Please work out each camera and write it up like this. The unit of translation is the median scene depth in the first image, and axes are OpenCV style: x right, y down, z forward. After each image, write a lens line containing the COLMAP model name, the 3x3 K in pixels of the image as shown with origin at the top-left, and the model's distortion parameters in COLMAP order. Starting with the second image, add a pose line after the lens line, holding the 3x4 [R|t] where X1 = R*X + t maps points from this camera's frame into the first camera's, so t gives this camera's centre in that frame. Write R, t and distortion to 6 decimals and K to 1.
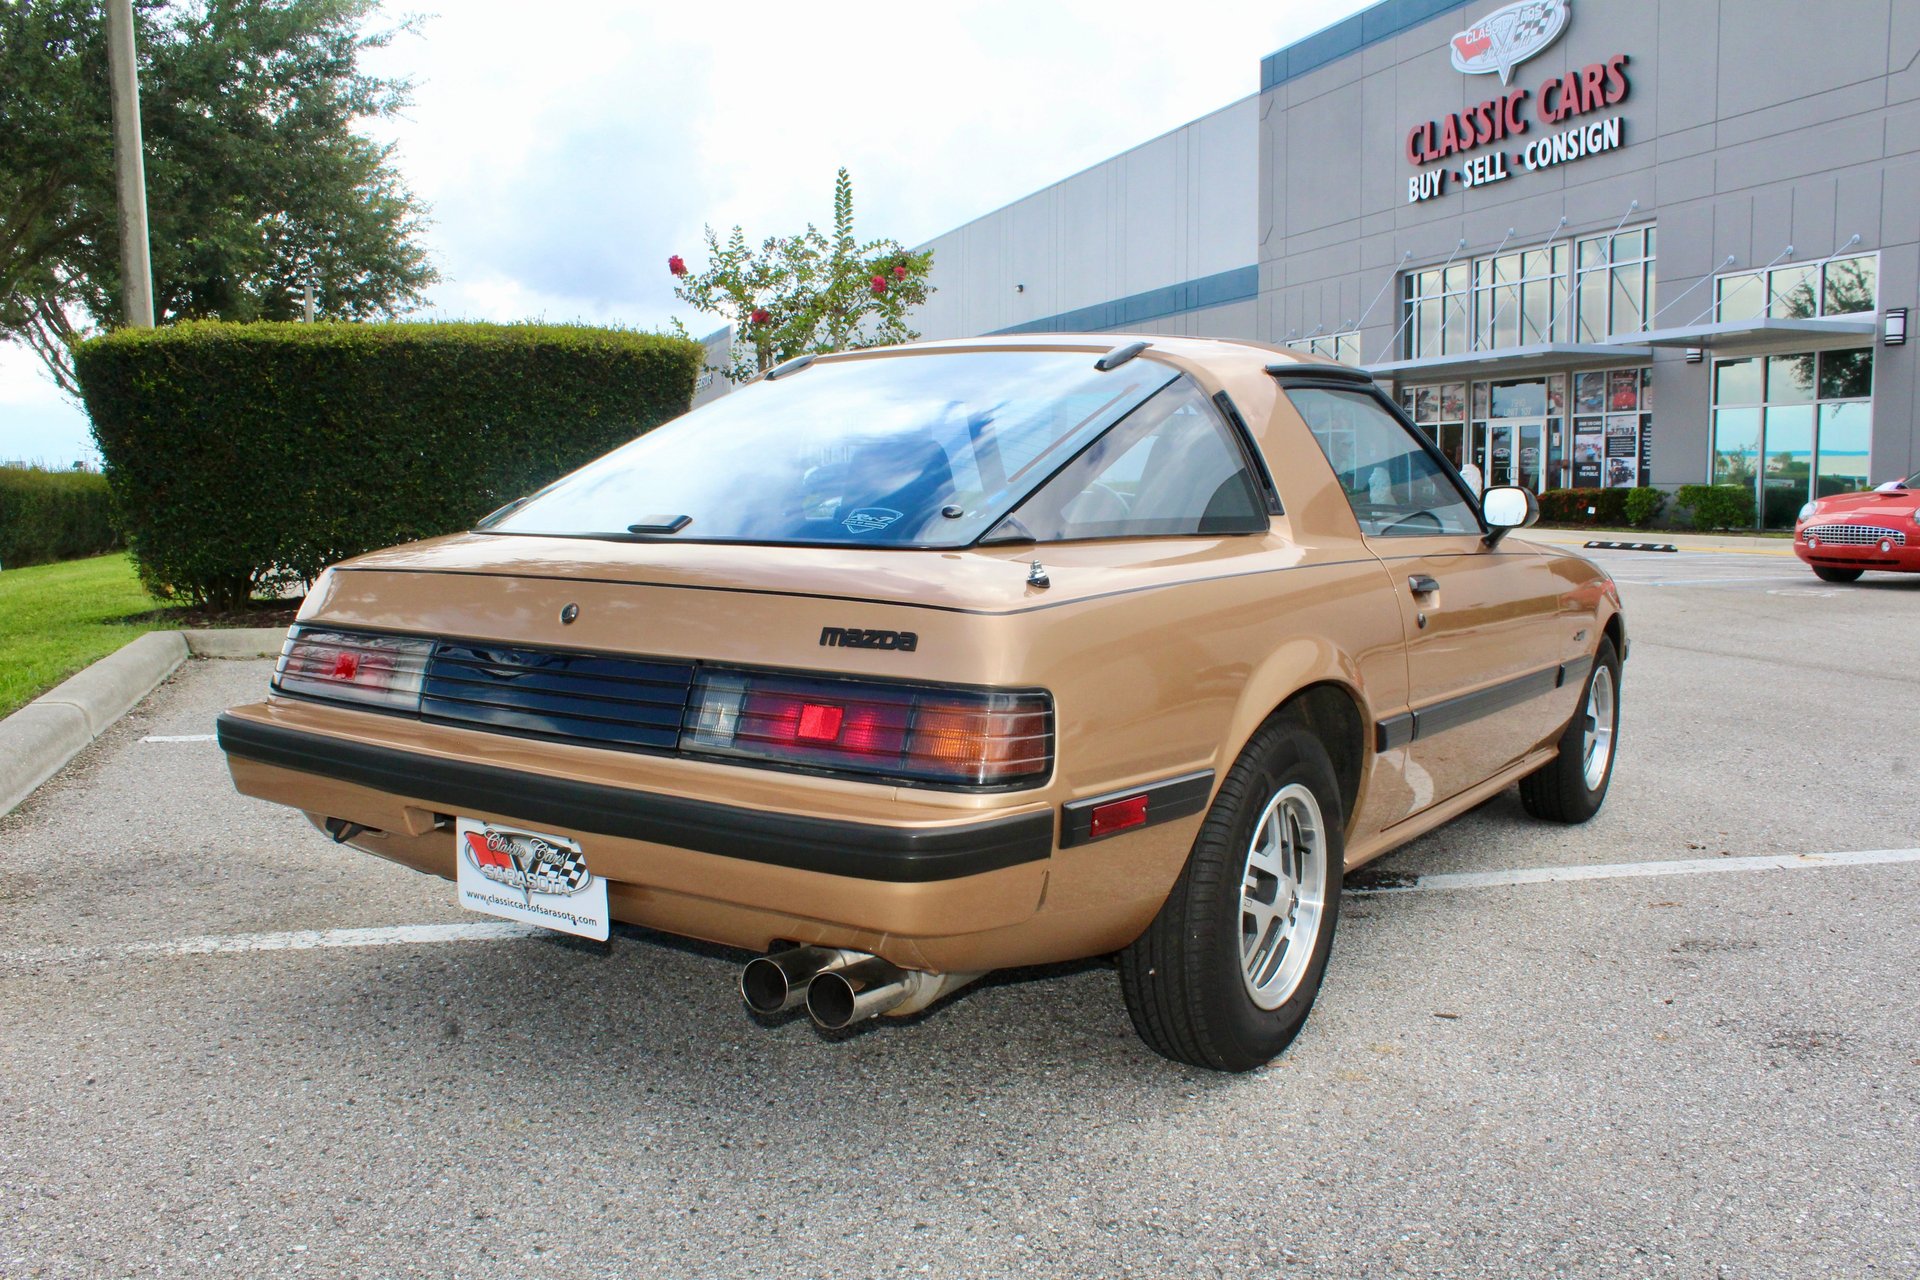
lens RADIAL K [[1637.2, 0, 959.9], [0, 1637.2, 644.2], [0, 0, 1]] dist [-0.165501, 0.144843]
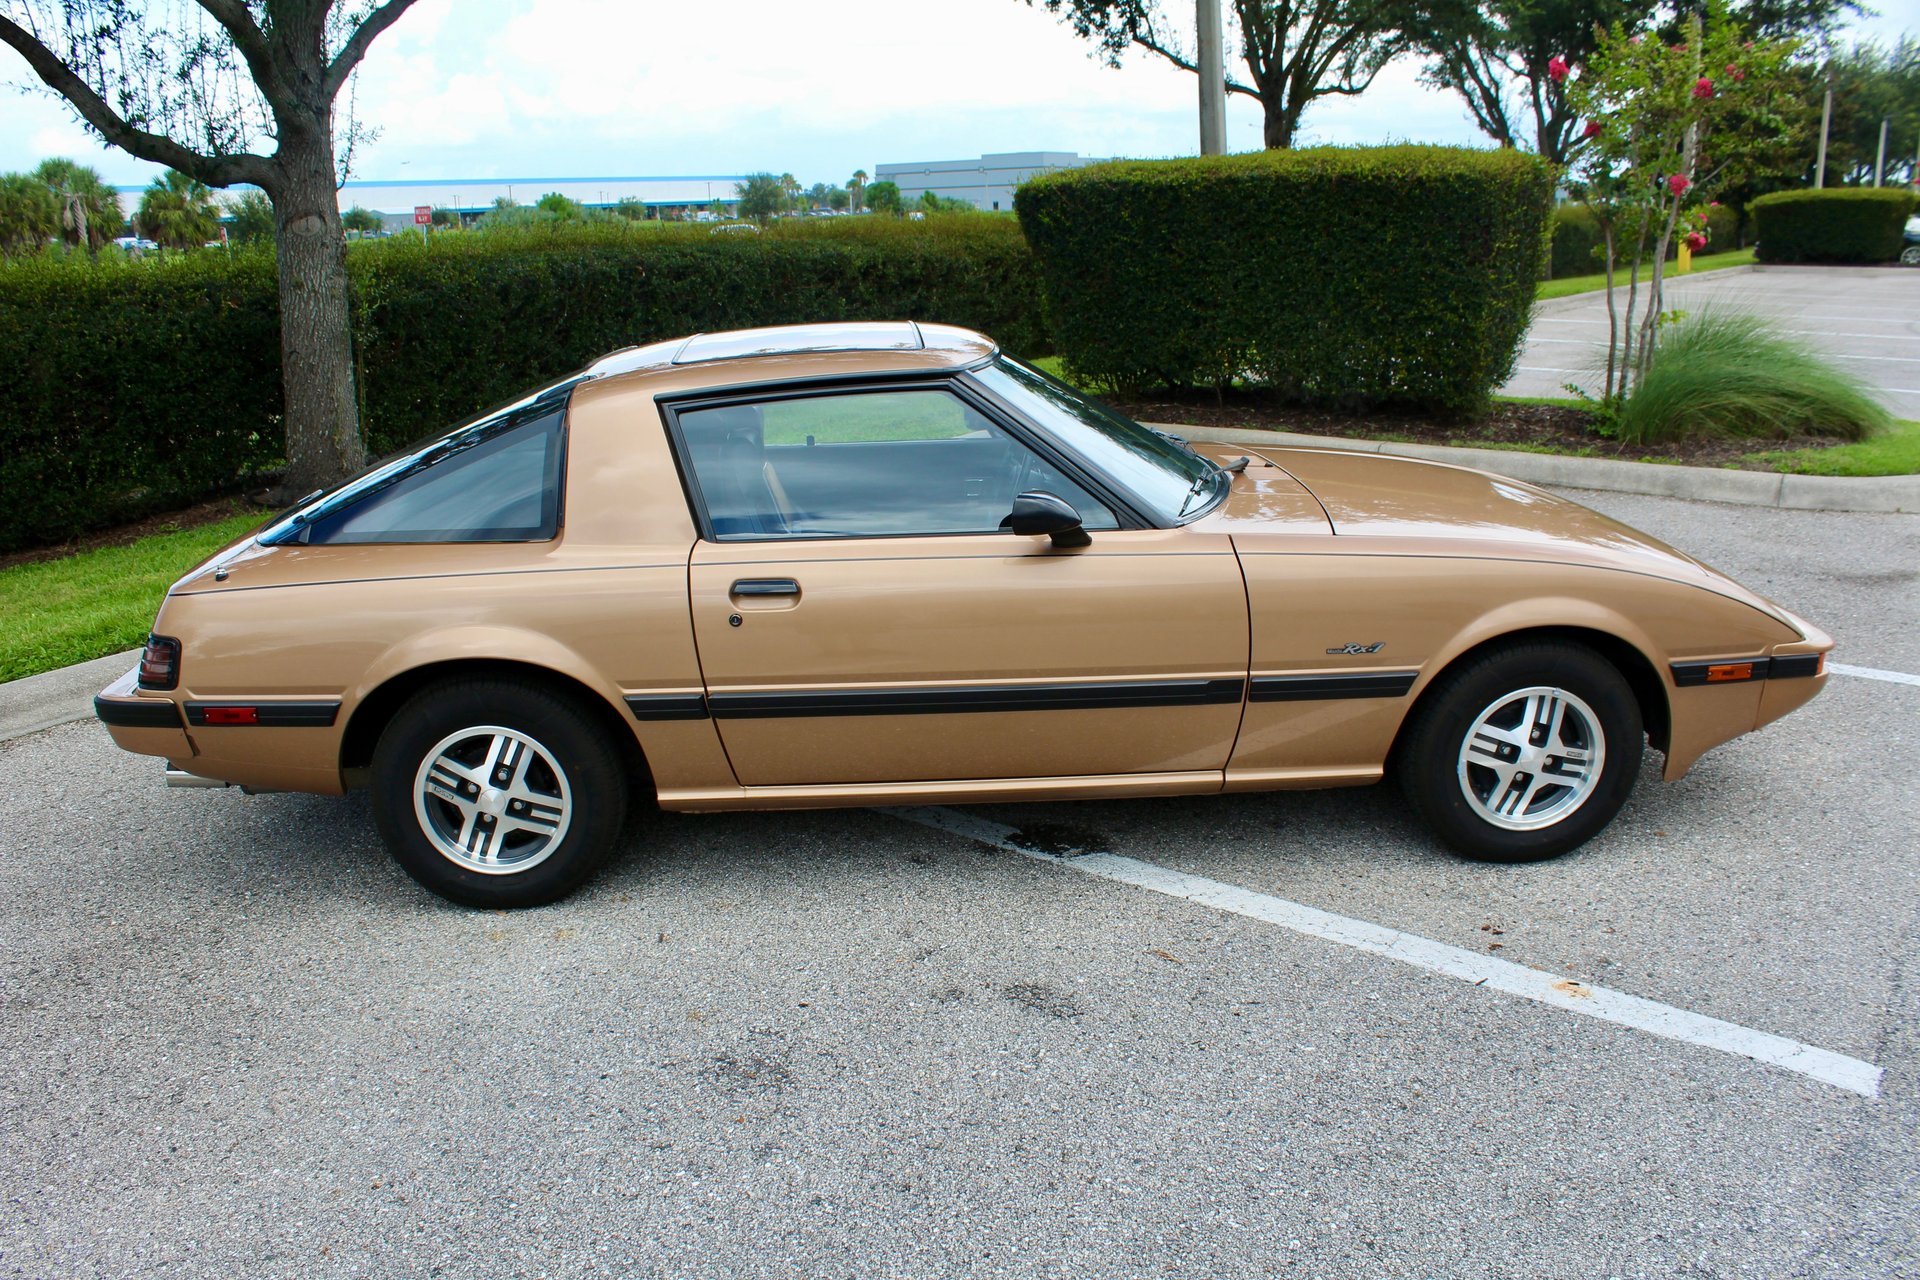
lens RADIAL K [[1605.8, 0, 959.5], [0, 1605.8, 645.5], [0, 0, 1]] dist [-0.170832, 0.155334]
pose [[0.596370, 0.192592, -0.779263, 0.478871], [-0.044329, 0.977211, 0.207589, -0.090562], [0.801485, -0.089256, 0.591317, 0.166690]]
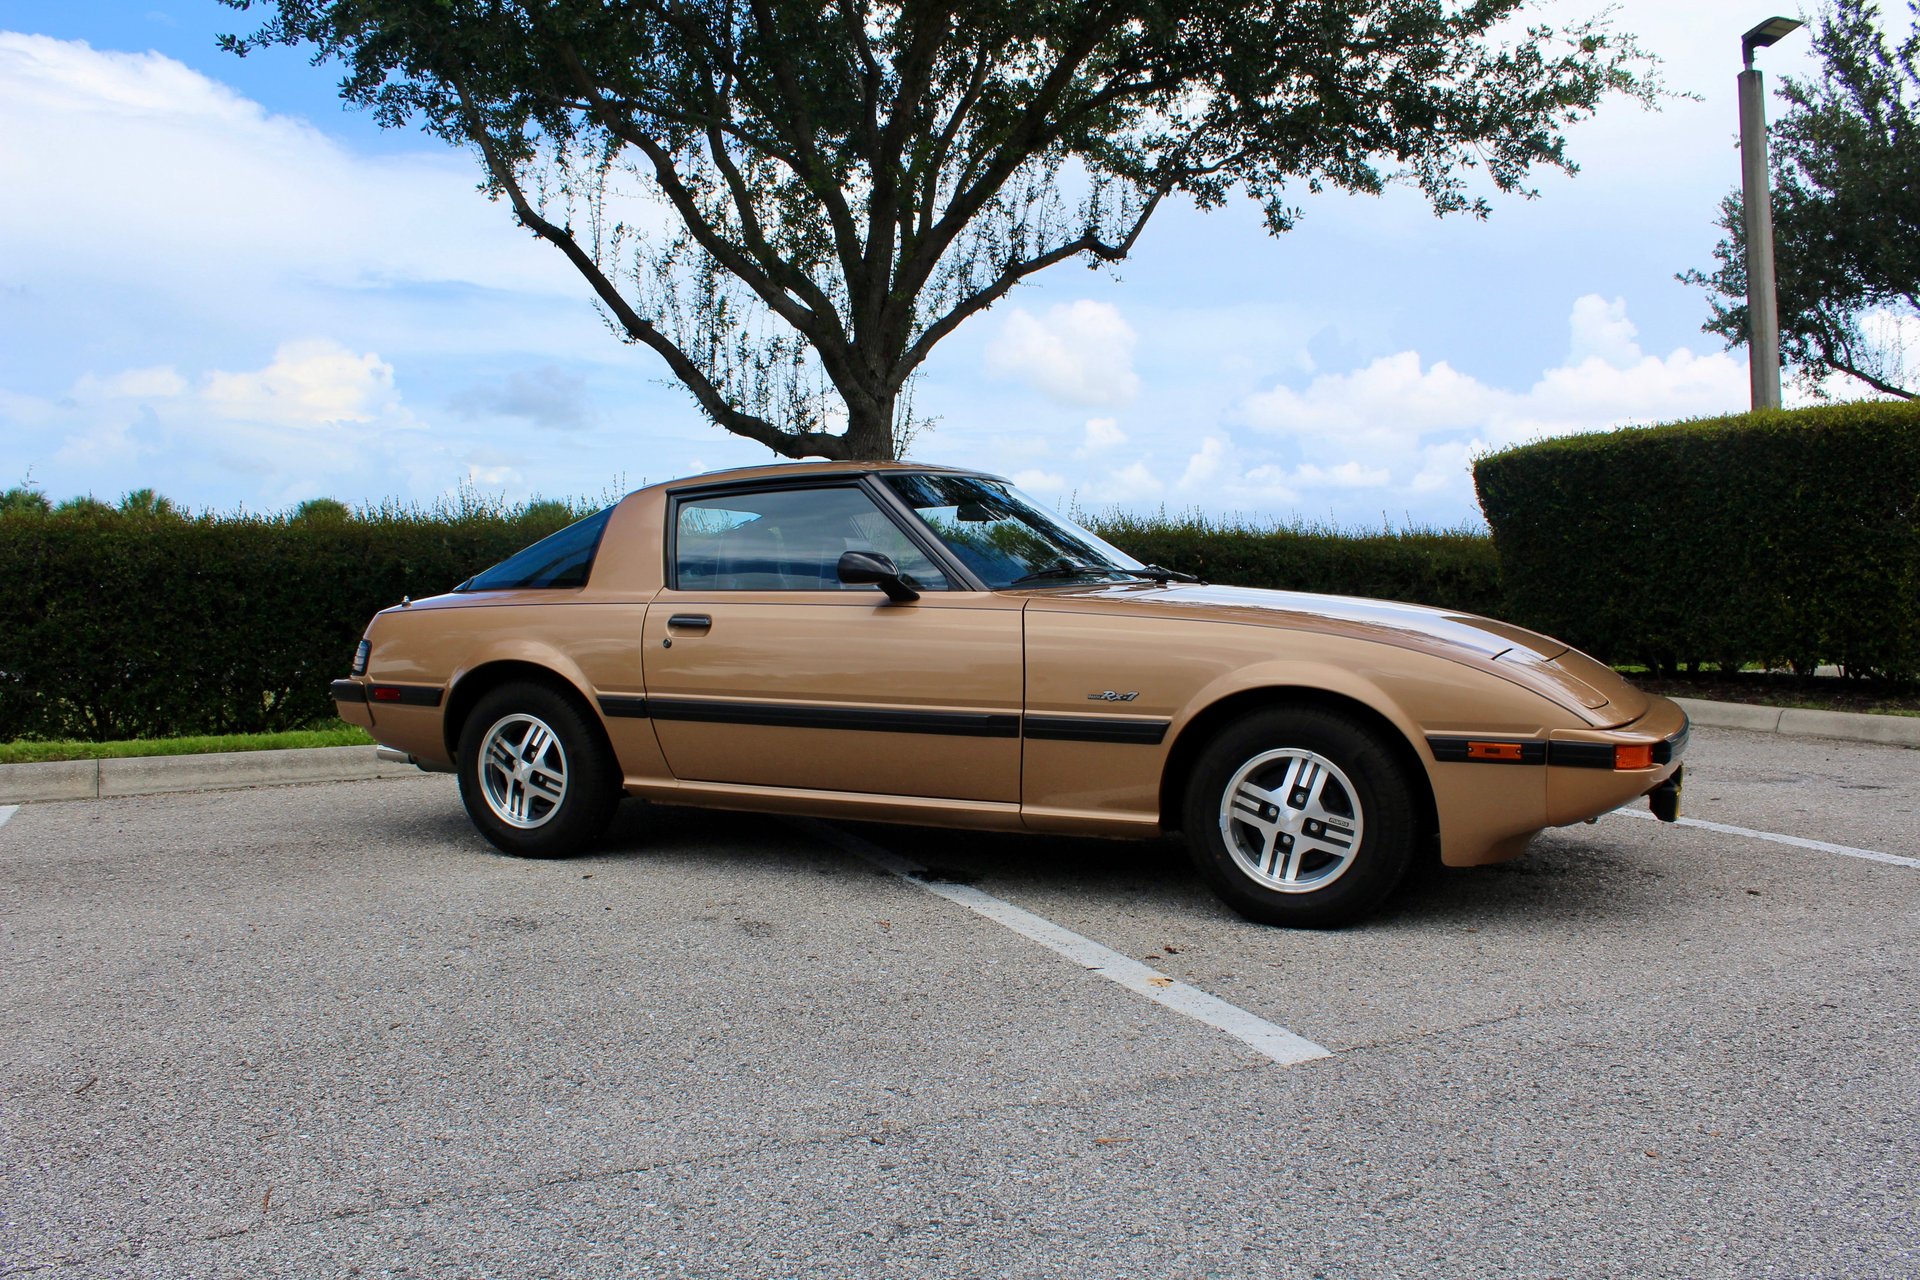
lens RADIAL K [[1632.5, 0, 960.4], [0, 1632.5, 650.5], [0, 0, 1]] dist [-0.169686, 0.152121]
pose [[0.135060, 0.028525, -0.990427, 0.701730], [-0.084900, 0.996242, 0.017115, -0.021839], [0.987193, 0.081776, 0.136974, 0.397551]]
